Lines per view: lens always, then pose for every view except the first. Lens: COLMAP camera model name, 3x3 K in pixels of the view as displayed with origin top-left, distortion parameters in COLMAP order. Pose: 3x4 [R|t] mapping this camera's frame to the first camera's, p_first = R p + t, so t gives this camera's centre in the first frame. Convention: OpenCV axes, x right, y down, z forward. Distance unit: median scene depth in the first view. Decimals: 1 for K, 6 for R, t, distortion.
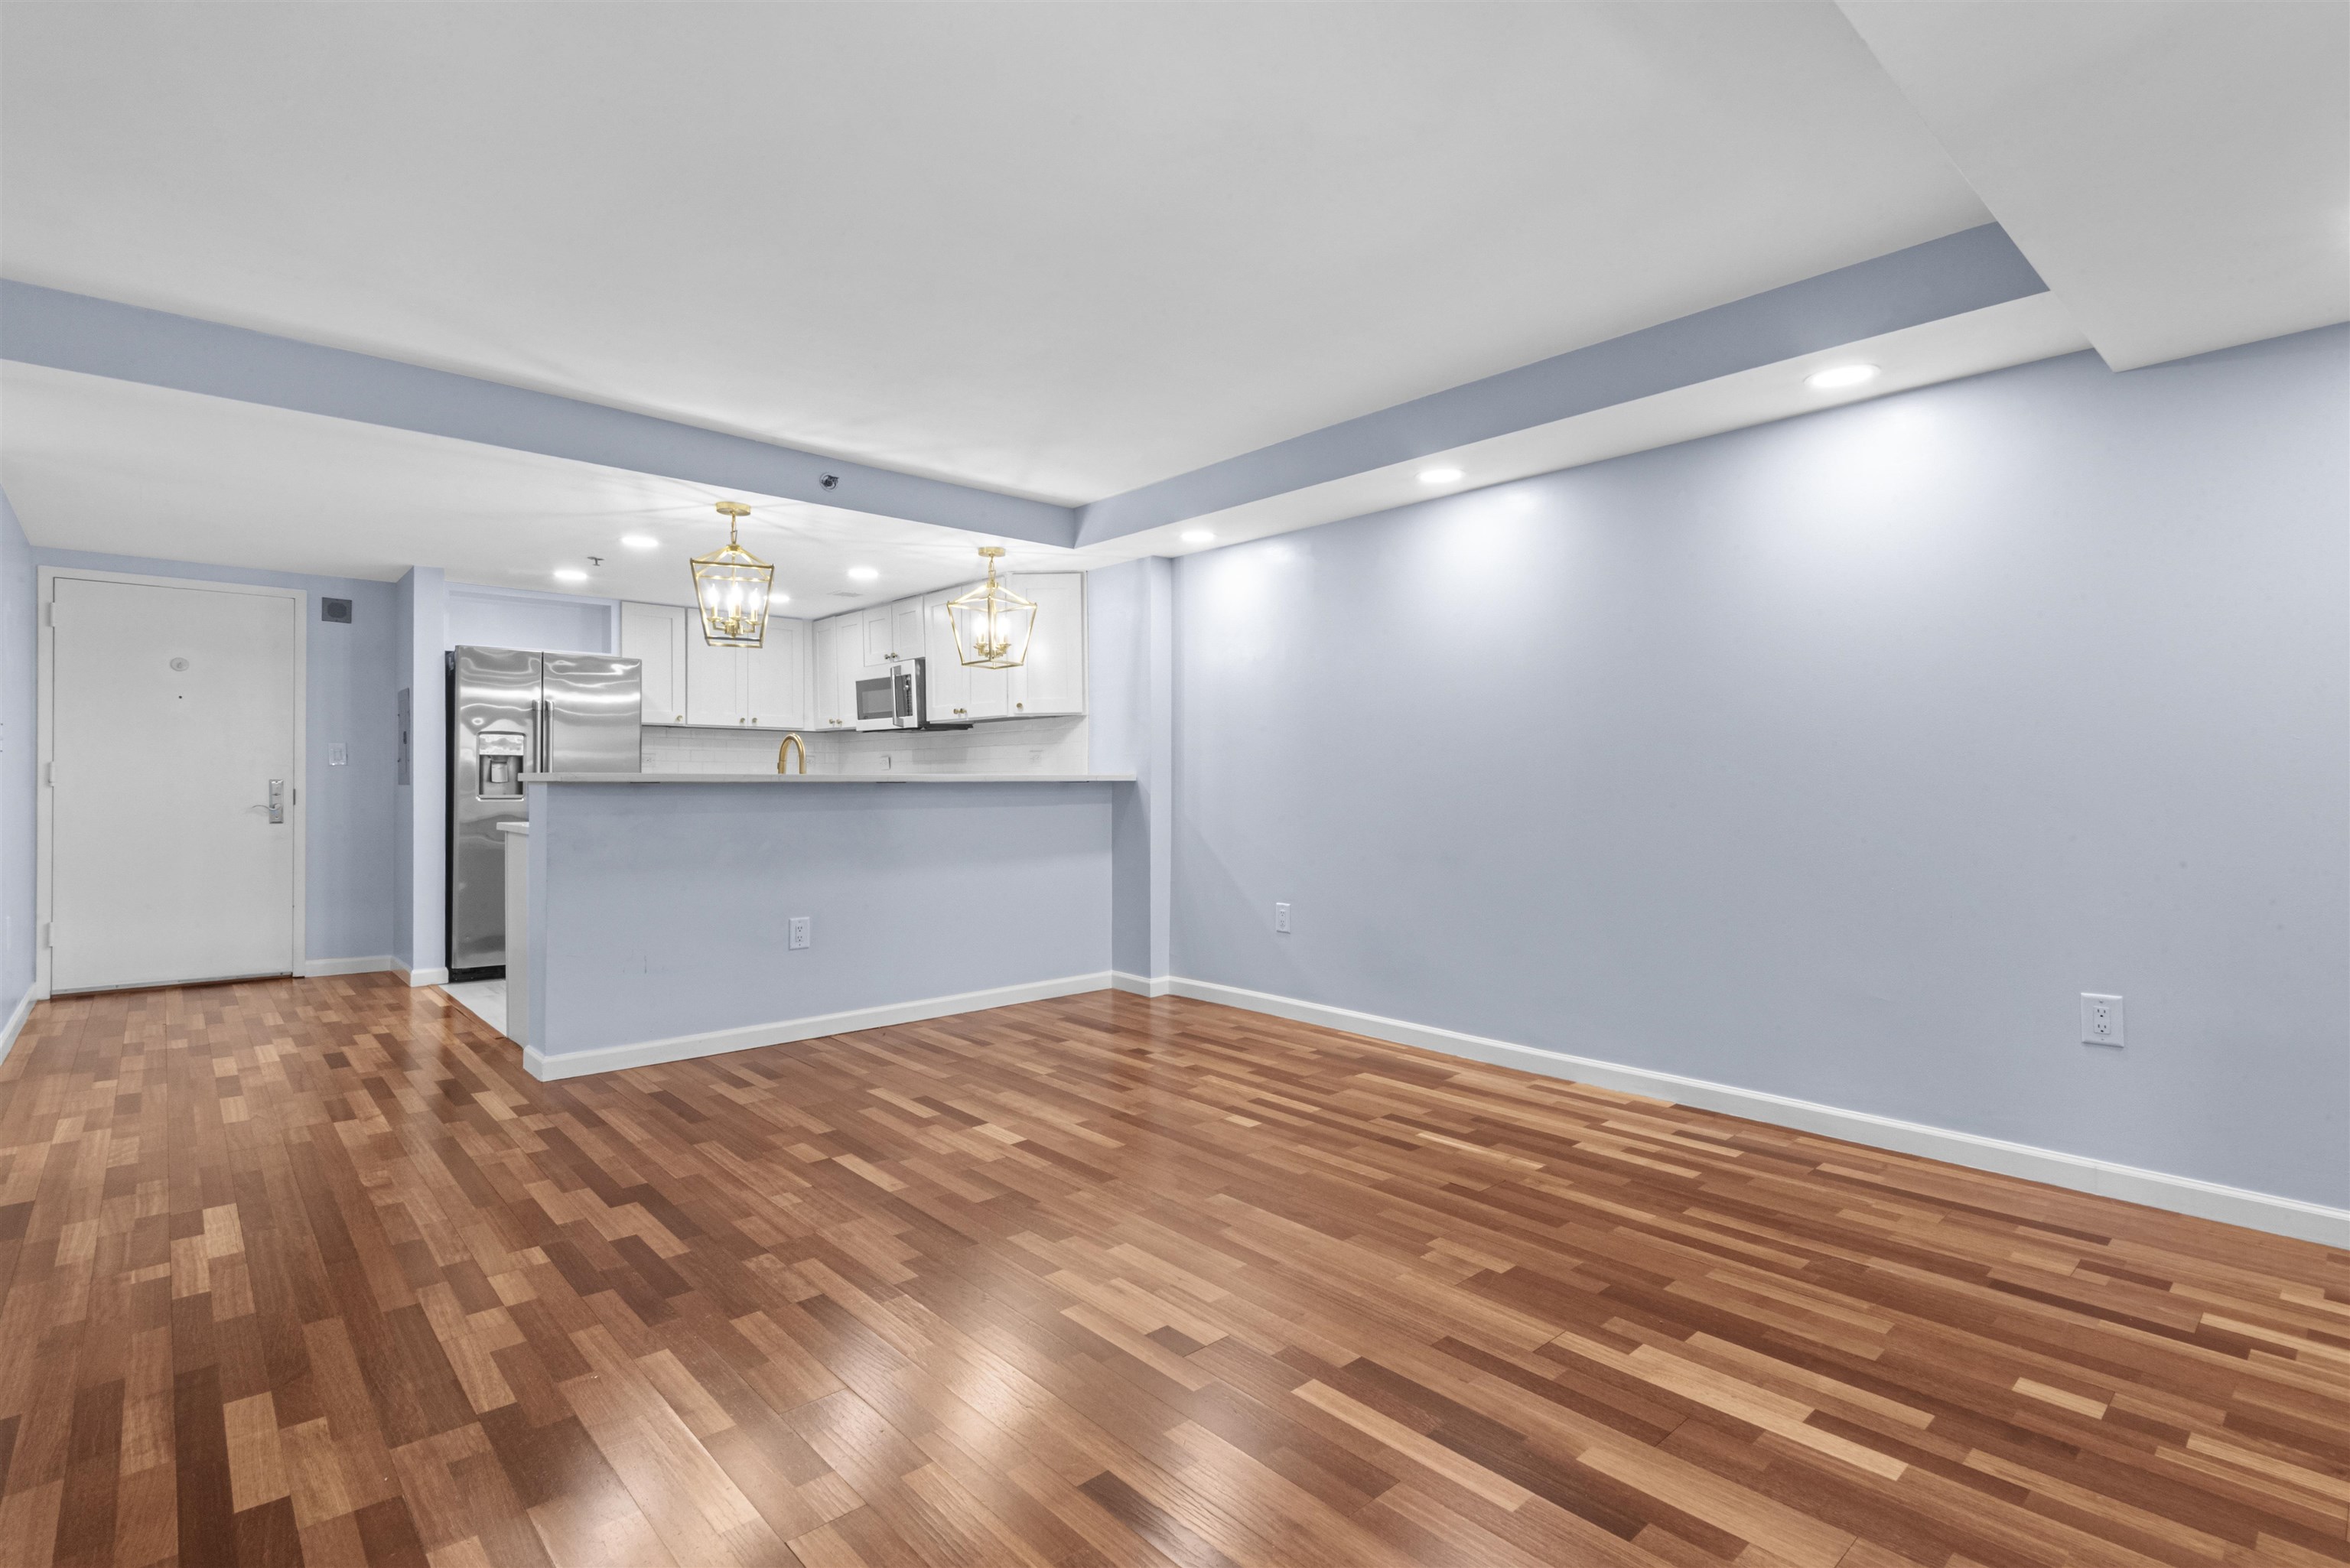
lens RADIAL K [[1102.1, 0, 1228.4], [0, 1102.1, 775.5], [0, 0, 1]] dist [0.021966, -0.003492]
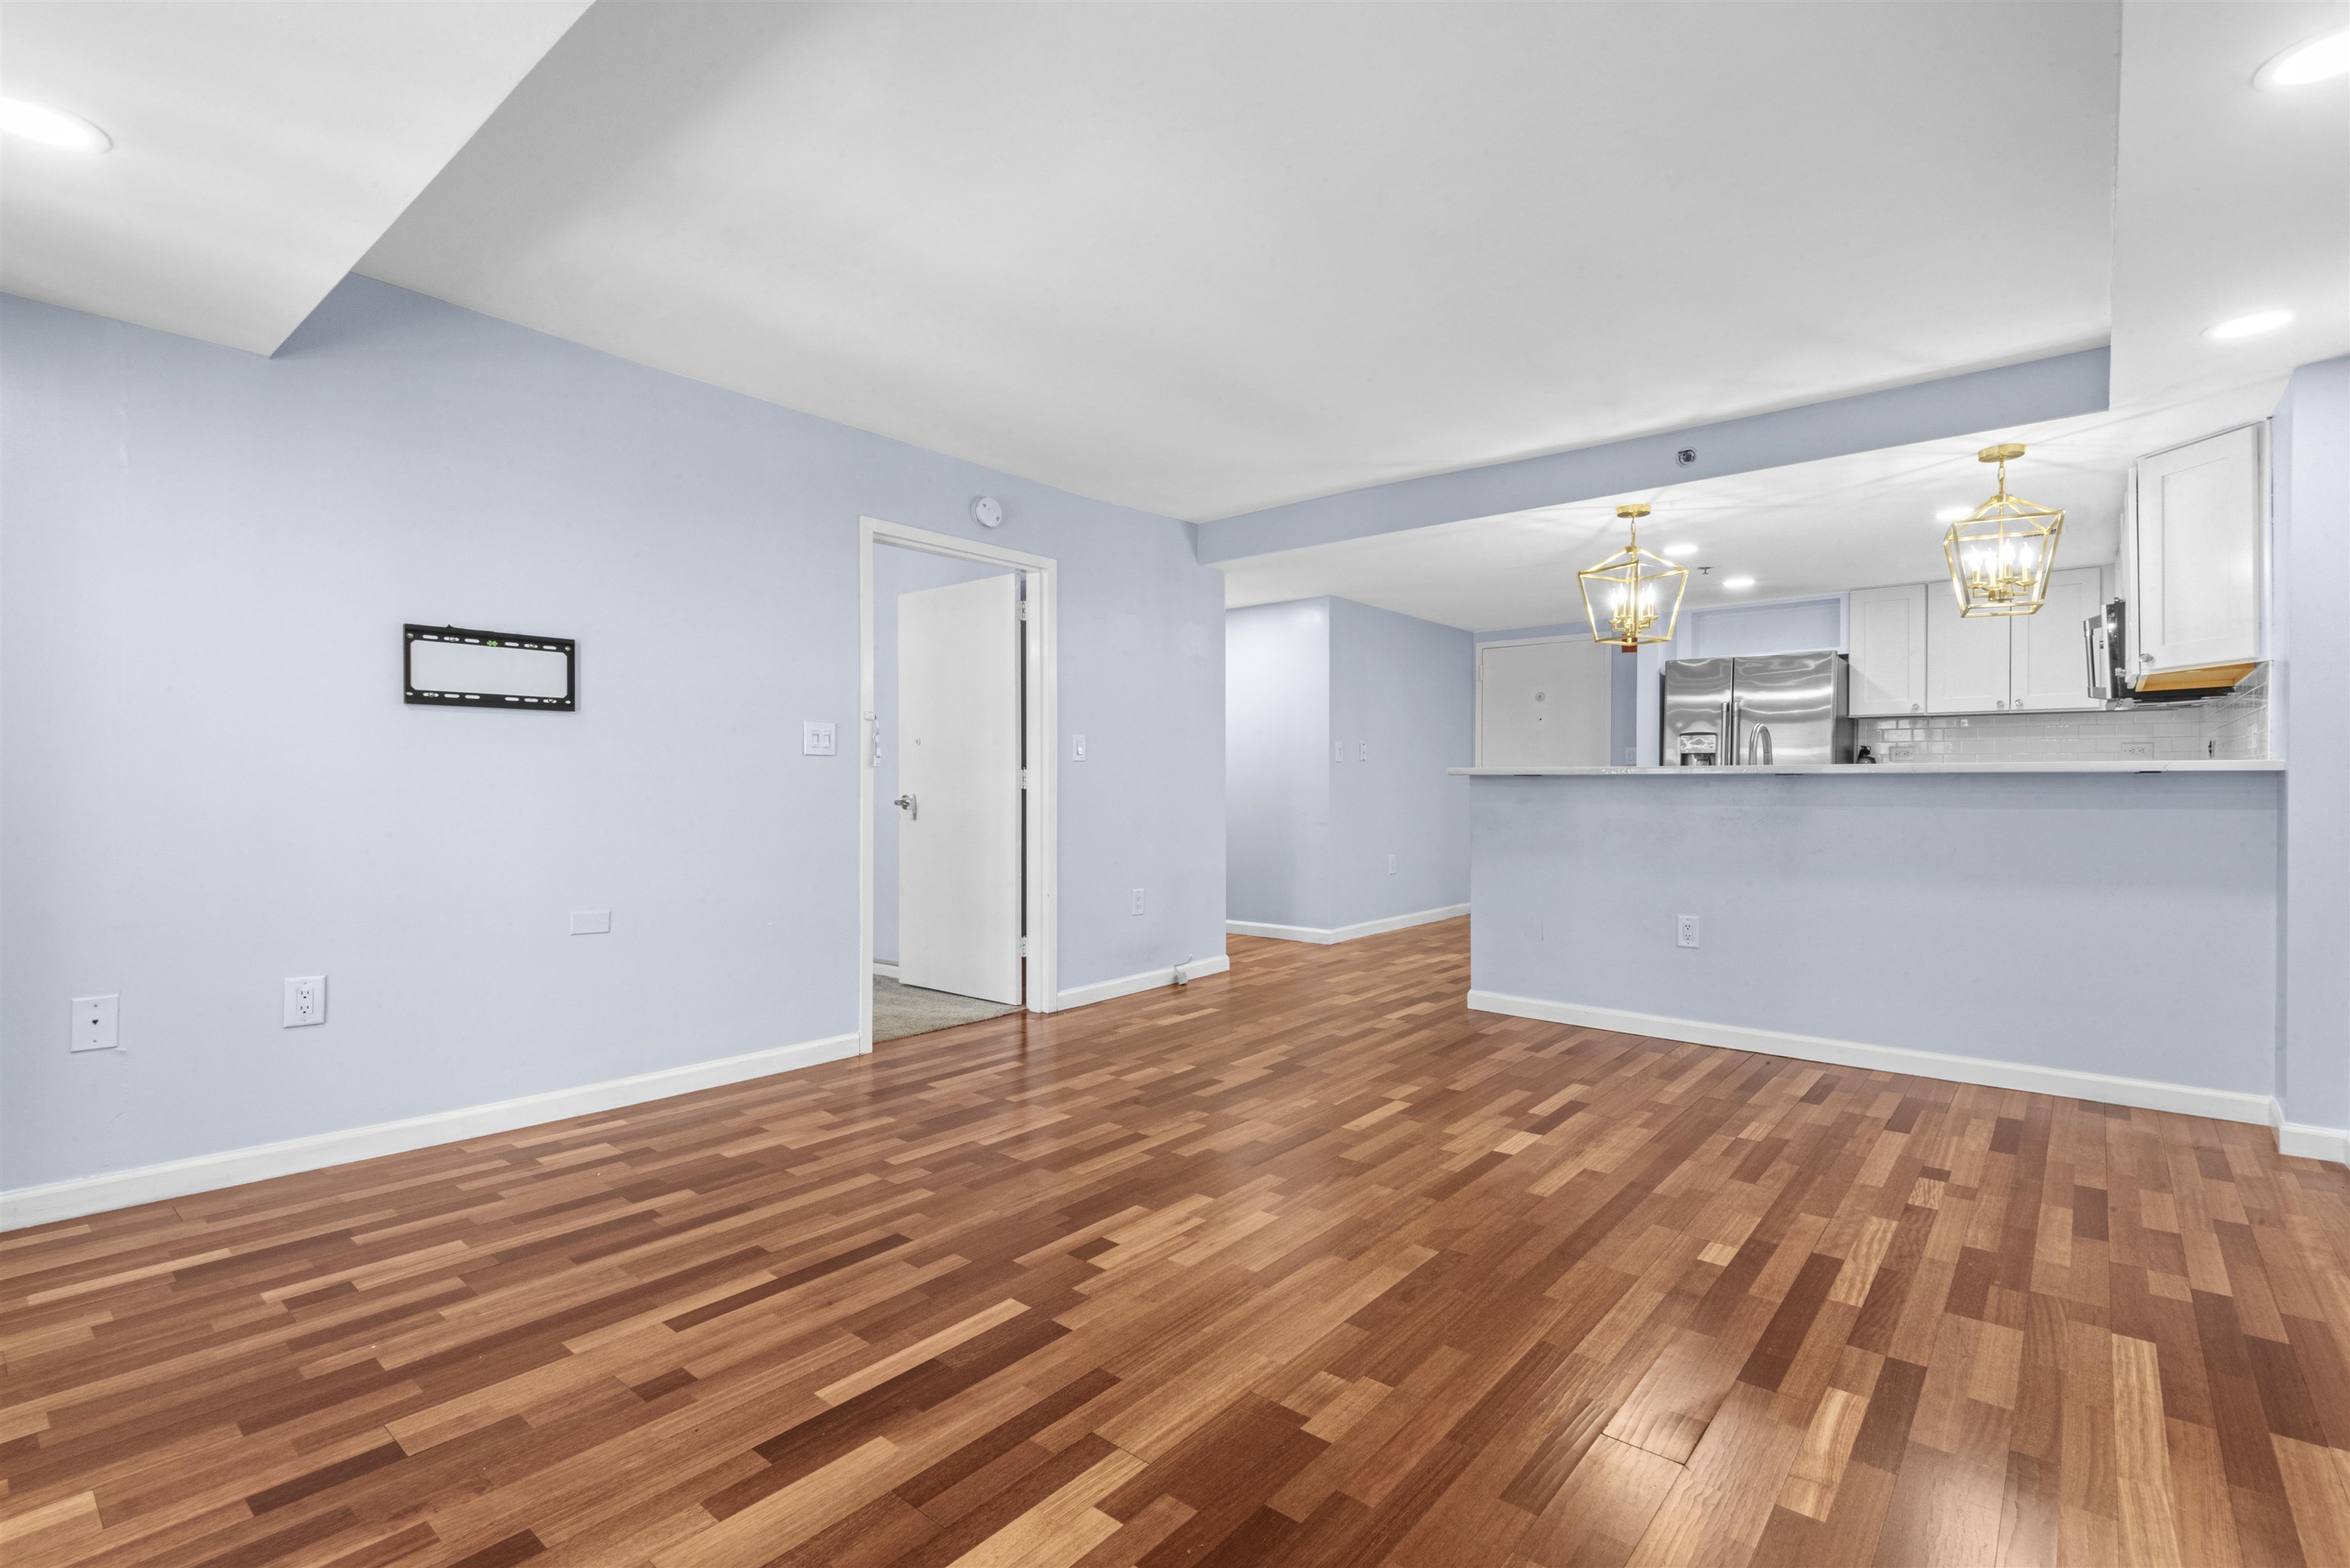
lens RADIAL K [[1102.1, 0, 1180.0], [0, 1102.1, 786.0], [0, 0, 1]] dist [0.021966, -0.003492]
pose [[0.114326, 0.006198, -0.993424, 0.692392], [0.003122, 0.999973, 0.006598, 0.010775], [0.993438, -0.003856, 0.114303, 0.597931]]
